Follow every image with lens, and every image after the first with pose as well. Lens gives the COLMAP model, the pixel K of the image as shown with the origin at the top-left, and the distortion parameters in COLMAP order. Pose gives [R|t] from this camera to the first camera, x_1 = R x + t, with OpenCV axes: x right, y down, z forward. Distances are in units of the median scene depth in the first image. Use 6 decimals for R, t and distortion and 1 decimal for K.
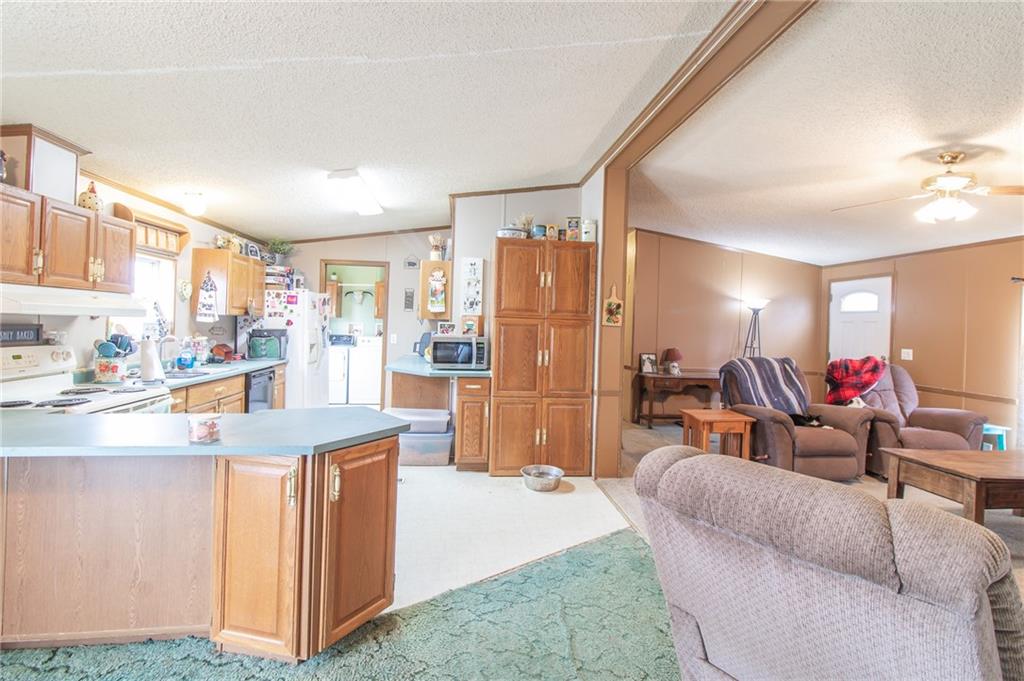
lens RADIAL K [[471.2, 0, 512.8], [0, 471.2, 327.7], [0, 0, 1]] dist [-0.000955, 0.000357]
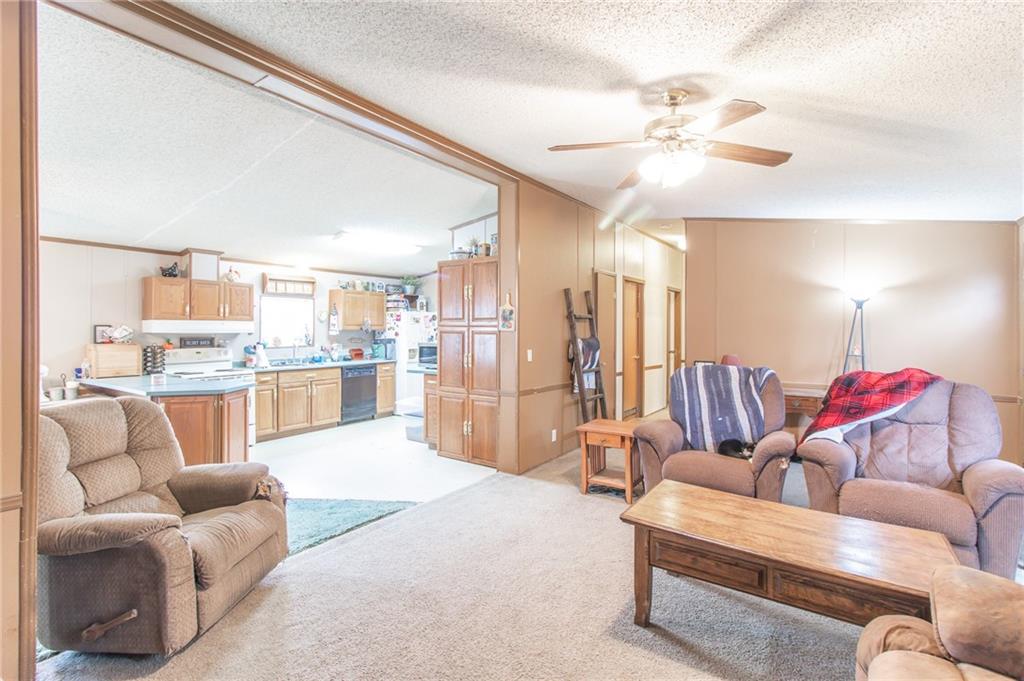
lens RADIAL K [[471.2, 0, 512.8], [0, 471.2, 327.7], [0, 0, 1]] dist [-0.000955, 0.000357]
pose [[0.751077, -0.029331, -0.659563, 0.841080], [0.015730, 0.999524, -0.026536, 0.015670], [0.660027, 0.009556, 0.751181, 0.183210]]
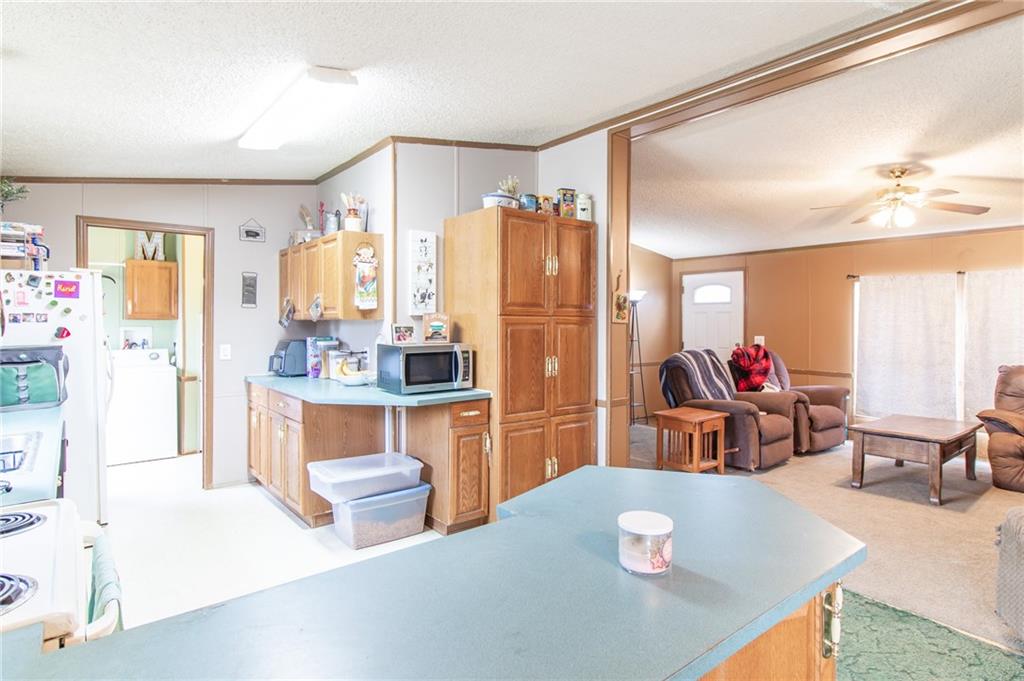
lens RADIAL K [[549.4, 0, 511.5], [0, 549.4, 326.8], [0, 0, 1]] dist [-0.001698, -0.000865]
pose [[0.845417, -0.030858, 0.533214, -0.434097], [0.025685, 0.999523, 0.017122, -0.017116], [-0.533488, -0.000780, 0.845807, 0.245426]]
